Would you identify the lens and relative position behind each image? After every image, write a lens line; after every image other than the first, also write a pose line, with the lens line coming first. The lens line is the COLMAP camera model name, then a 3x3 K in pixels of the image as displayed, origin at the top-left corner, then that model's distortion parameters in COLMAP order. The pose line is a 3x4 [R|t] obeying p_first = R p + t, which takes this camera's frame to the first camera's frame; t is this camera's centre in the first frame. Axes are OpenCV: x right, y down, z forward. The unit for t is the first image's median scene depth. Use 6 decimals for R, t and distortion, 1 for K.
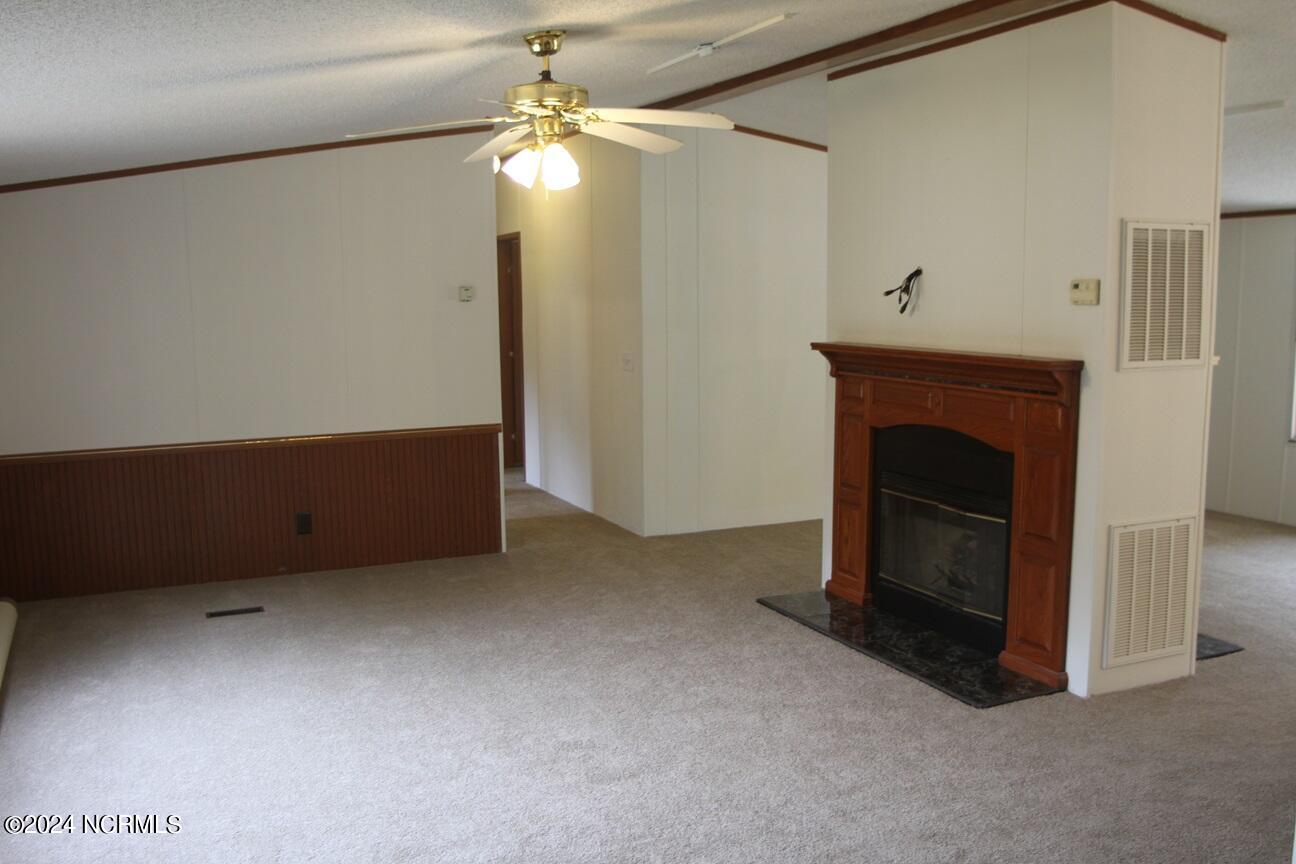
lens RADIAL K [[1147.4, 0, 649.2], [0, 1147.4, 428.9], [0, 0, 1]] dist [-0.090004, 0.037702]
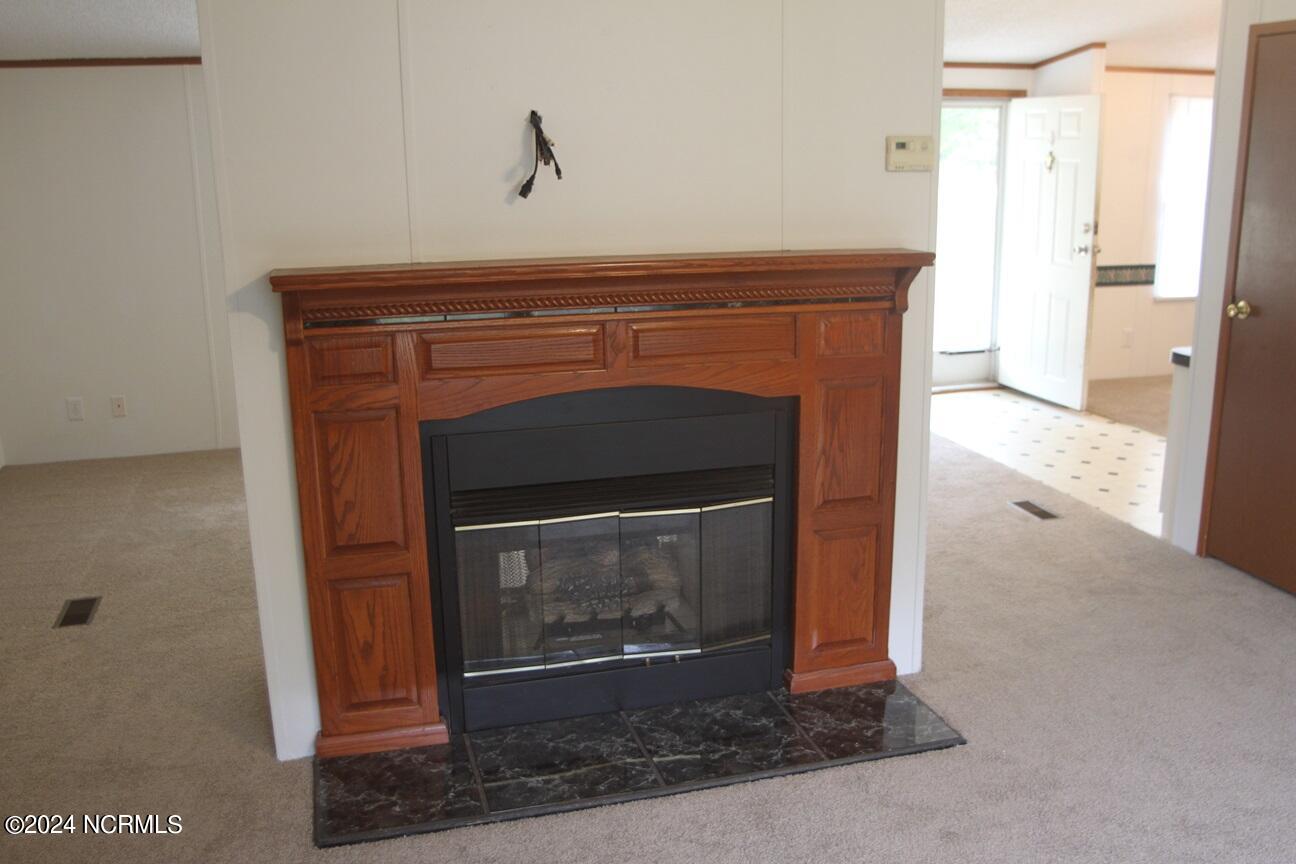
lens RADIAL K [[1147.4, 0, 650.3], [0, 1147.4, 438.8], [0, 0, 1]] dist [-0.090004, 0.037702]
pose [[0.133664, -0.232676, 0.963325, -0.343192], [0.125793, 0.968169, 0.216392, -0.108706], [-0.983011, 0.092256, 0.158678, 0.945062]]
